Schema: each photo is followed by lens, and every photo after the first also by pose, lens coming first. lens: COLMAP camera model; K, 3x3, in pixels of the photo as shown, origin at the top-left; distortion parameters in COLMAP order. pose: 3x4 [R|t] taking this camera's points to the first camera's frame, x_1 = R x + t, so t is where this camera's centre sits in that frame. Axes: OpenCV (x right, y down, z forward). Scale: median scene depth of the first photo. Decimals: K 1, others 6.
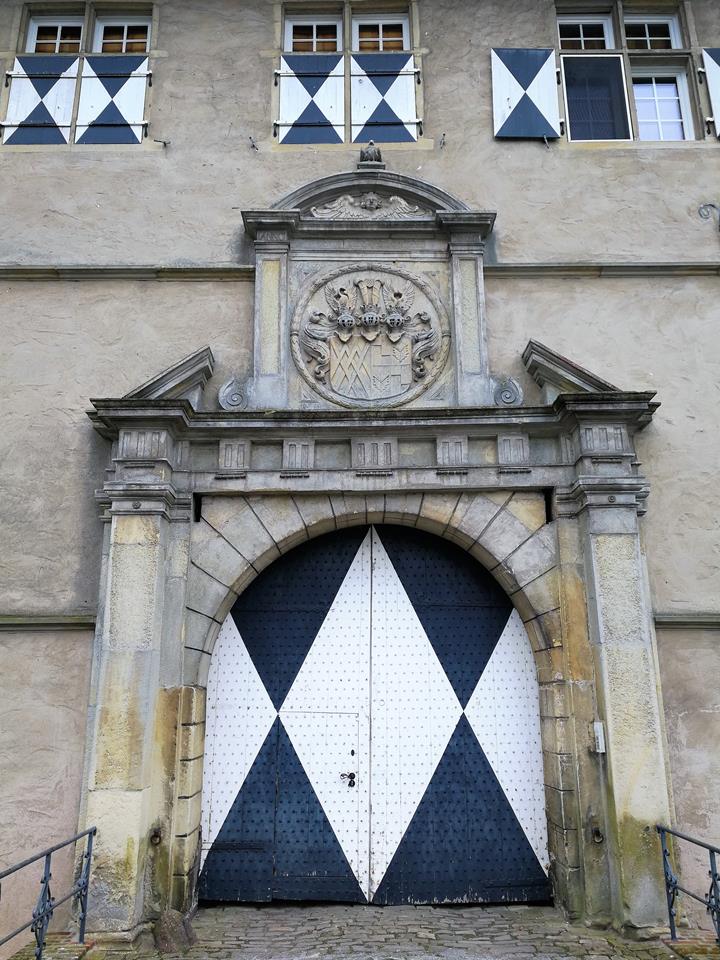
lens RADIAL K [[752.2, 0, 360.0], [0, 752.2, 480.0], [0, 0, 1]] dist [-0.004590, -0.001950]
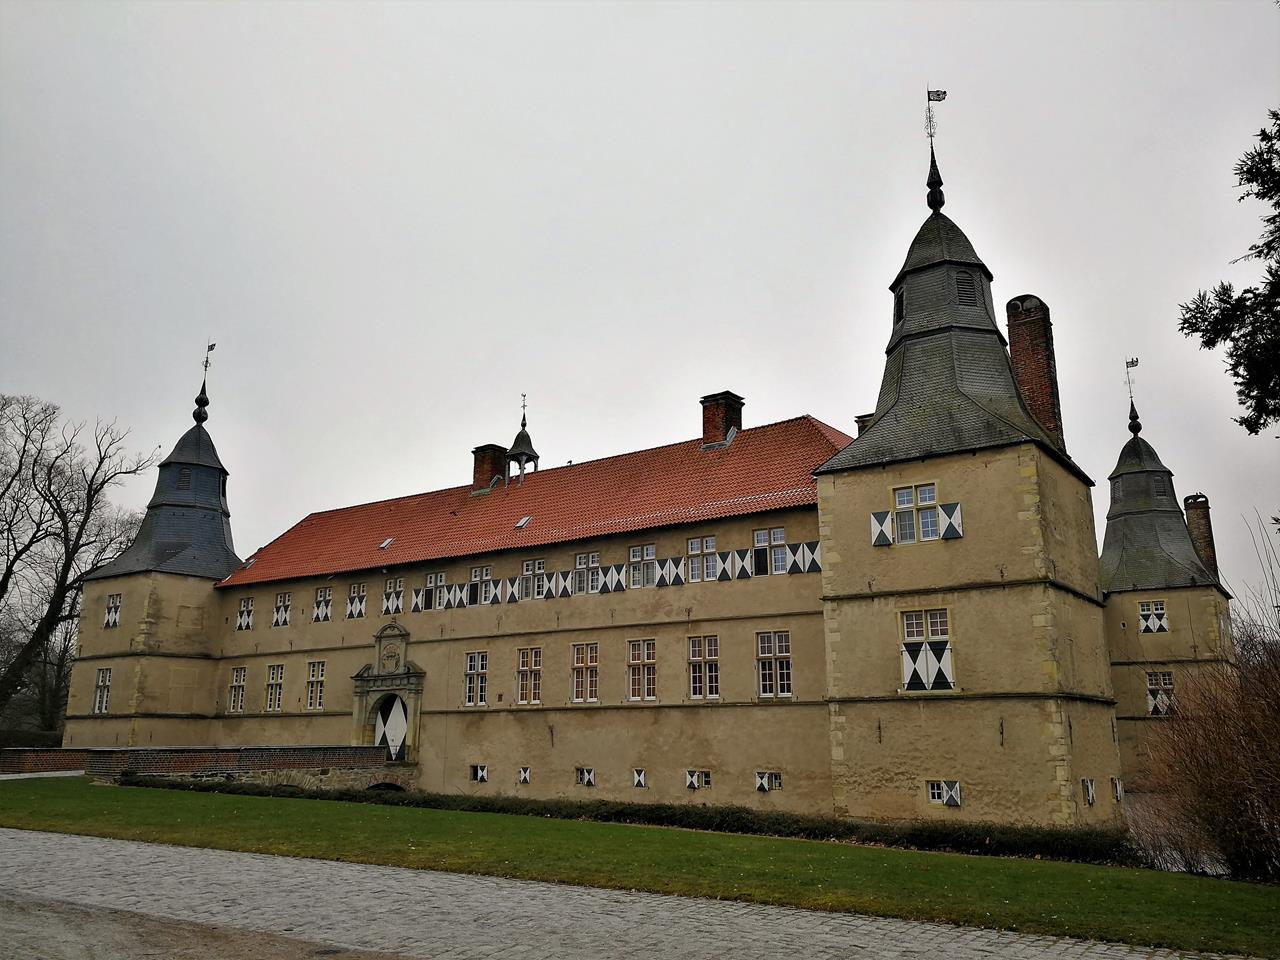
lens RADIAL K [[1002.9, 0, 640.0], [0, 1002.9, 480.0], [0, 0, 1]] dist [-0.004590, -0.001950]
pose [[0.815862, -0.140742, -0.560857, 5.623203], [0.153060, 0.987894, -0.025251, -0.991629], [0.557621, -0.065243, 0.827527, -3.817137]]
